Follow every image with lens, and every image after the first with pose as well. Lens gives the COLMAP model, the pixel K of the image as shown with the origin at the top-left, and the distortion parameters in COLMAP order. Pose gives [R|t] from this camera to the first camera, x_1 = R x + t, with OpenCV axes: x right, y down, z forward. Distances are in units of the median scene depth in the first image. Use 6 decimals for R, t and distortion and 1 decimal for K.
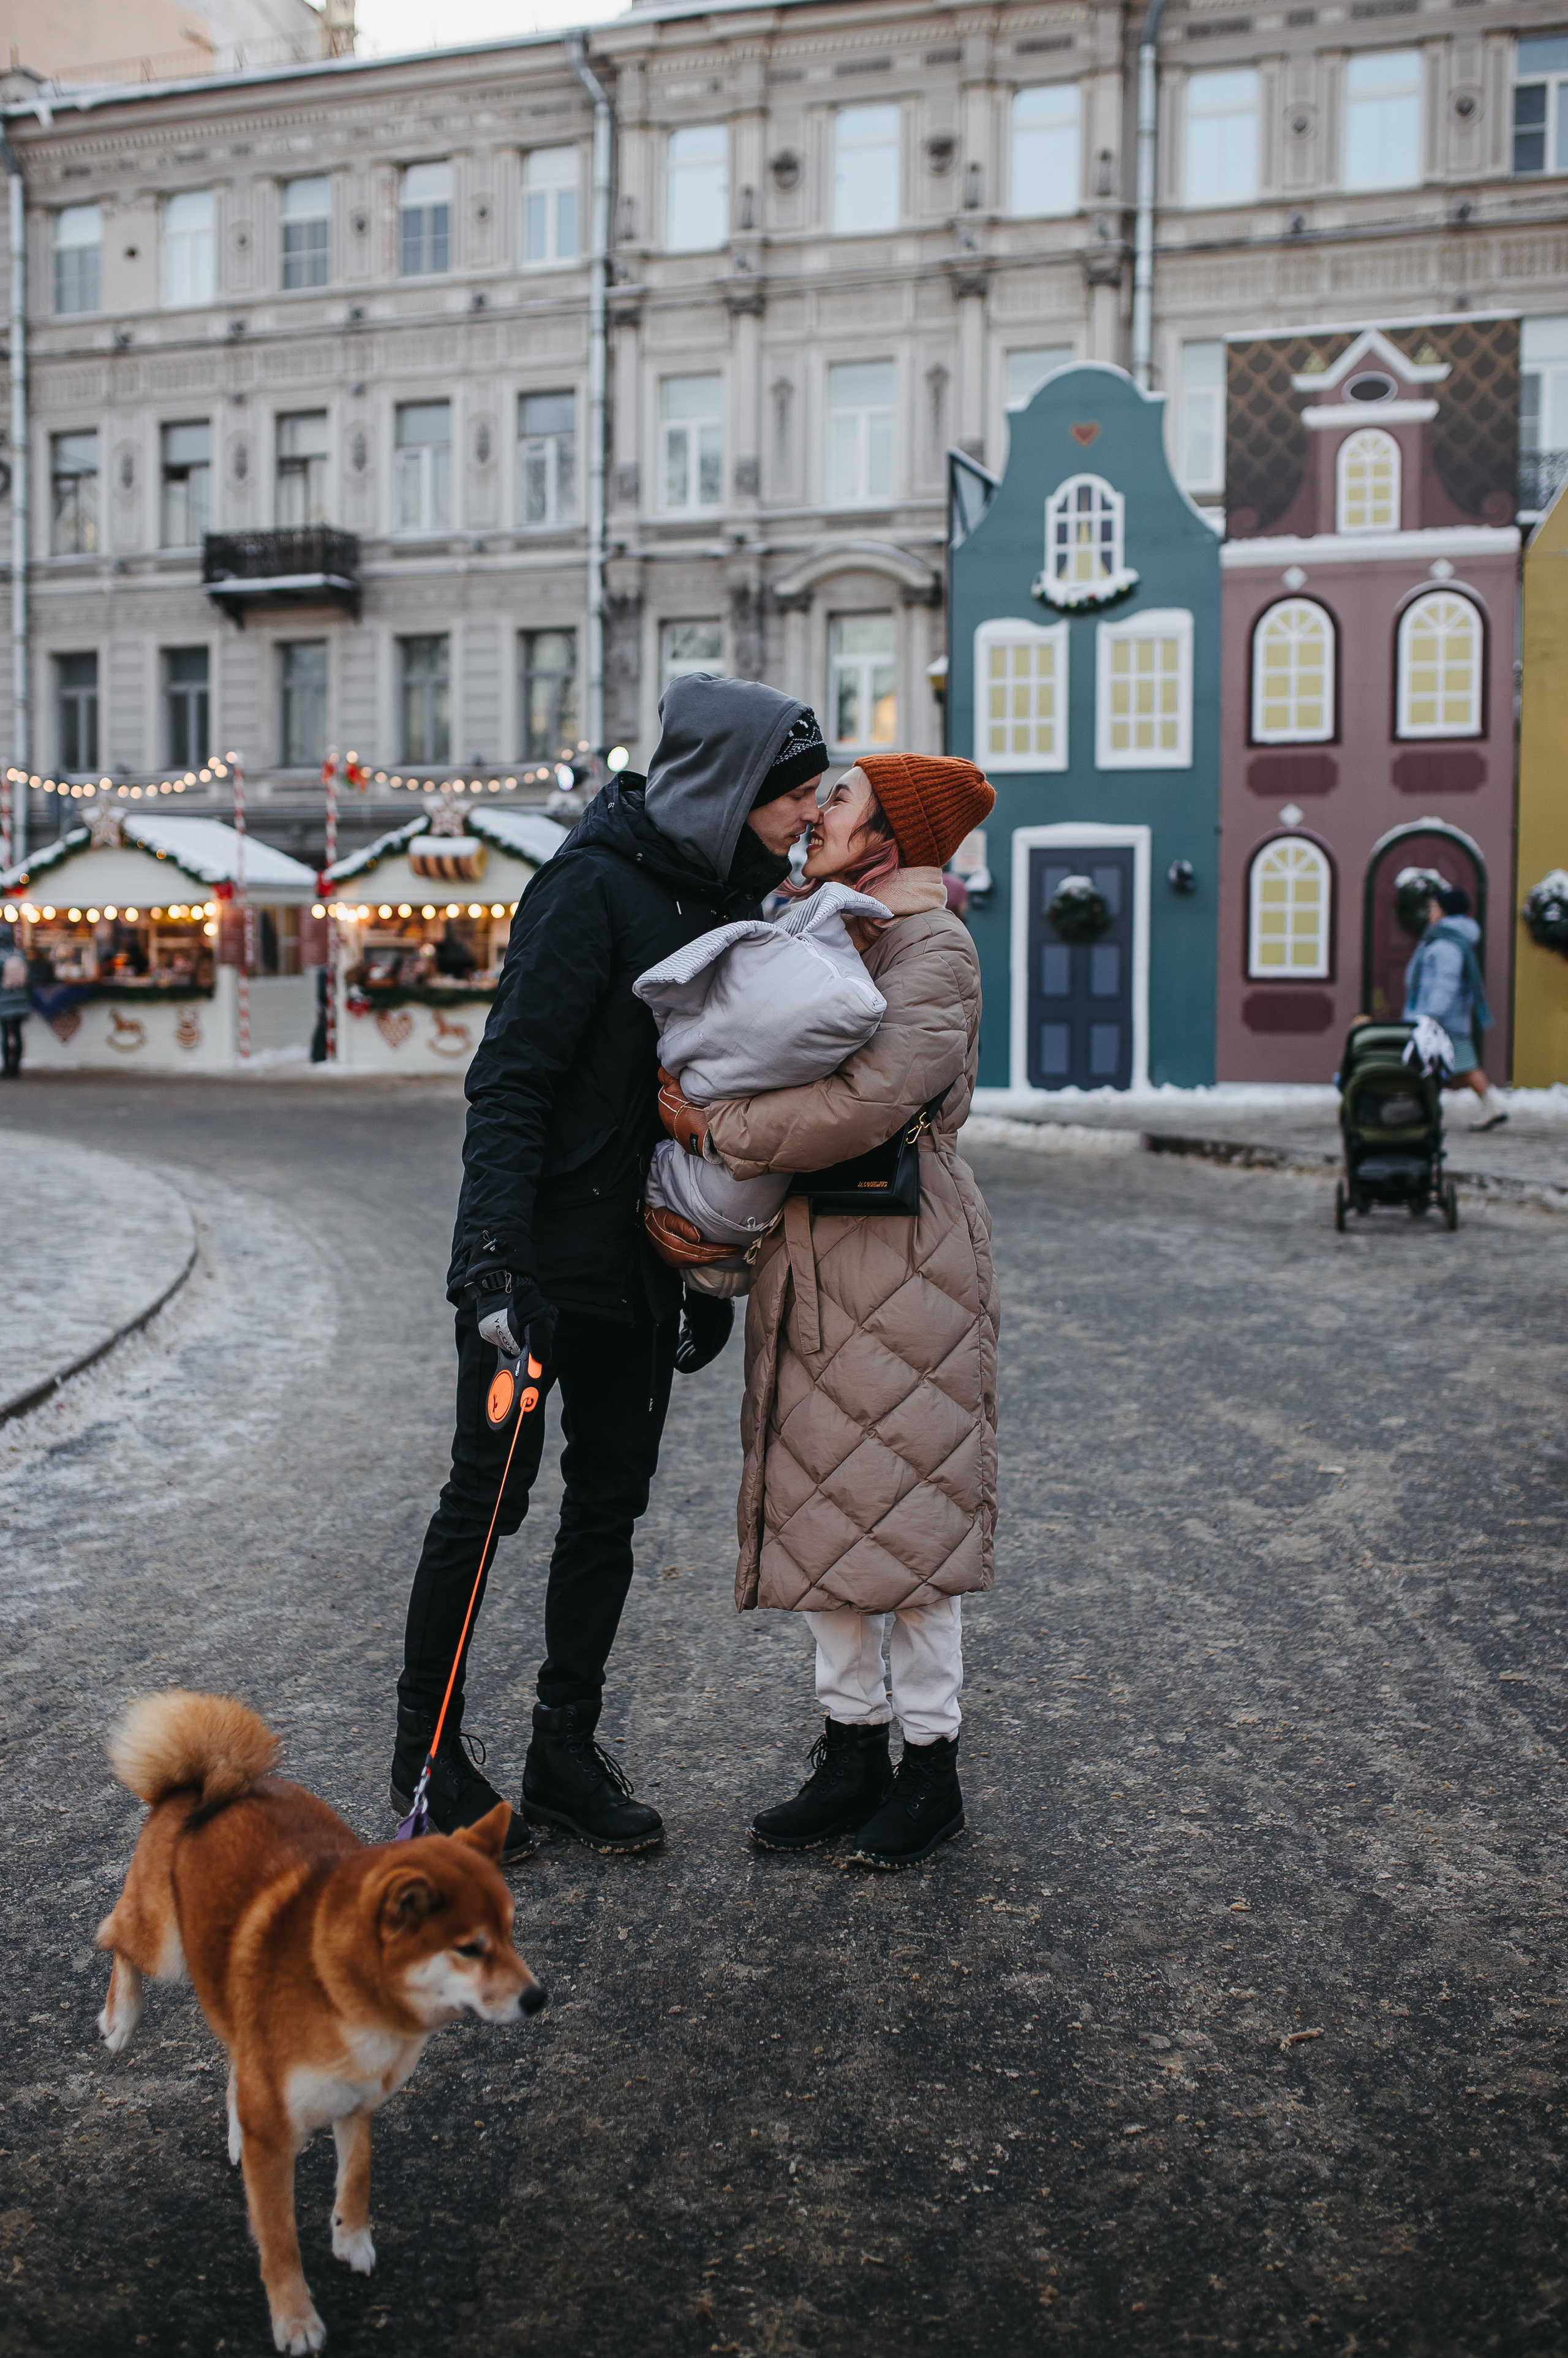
lens RADIAL K [[2355.0, 0, 785.8], [0, 2355.0, 1182.3], [0, 0, 1]] dist [-0.073834, 0.108440]
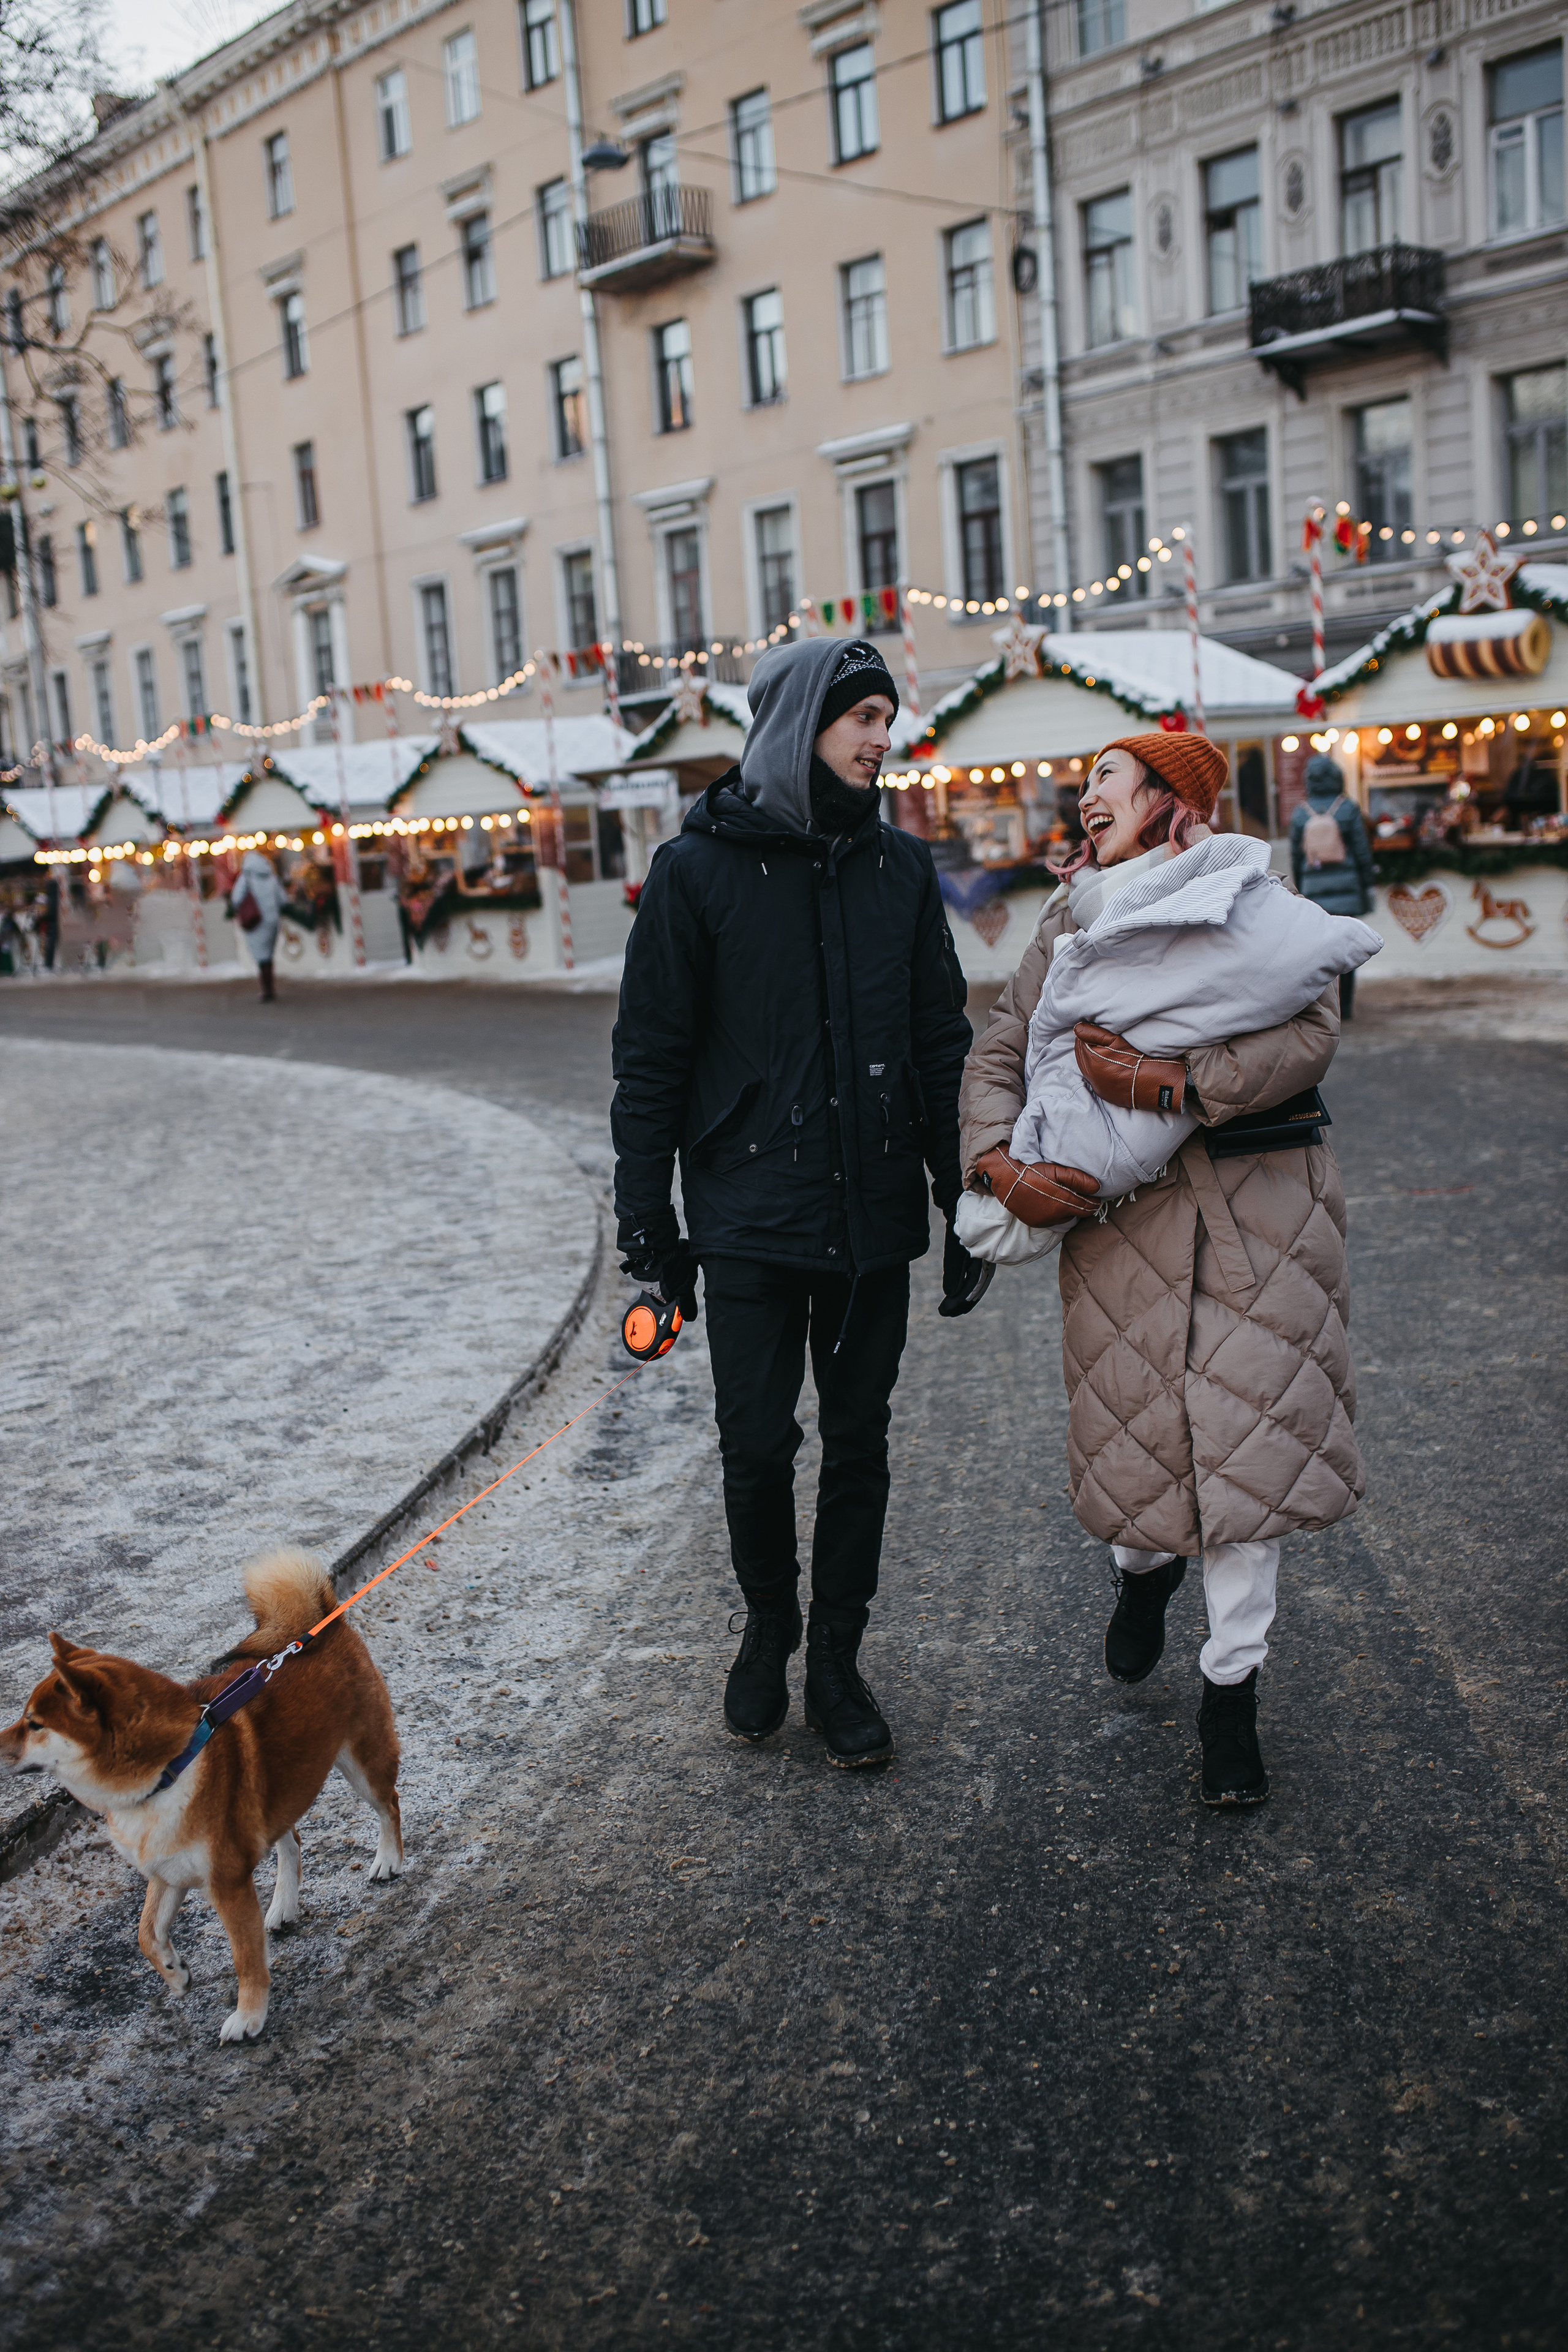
lens RADIAL K [[2245.7, 0, 782.1], [0, 2245.7, 1171.2], [0, 0, 1]] dist [-0.069304, 0.106378]
pose [[0.869239, 0.004882, -0.494368, -0.005224], [0.031212, 0.997415, 0.064729, -0.024339], [0.493406, -0.071695, 0.866839, 0.225777]]
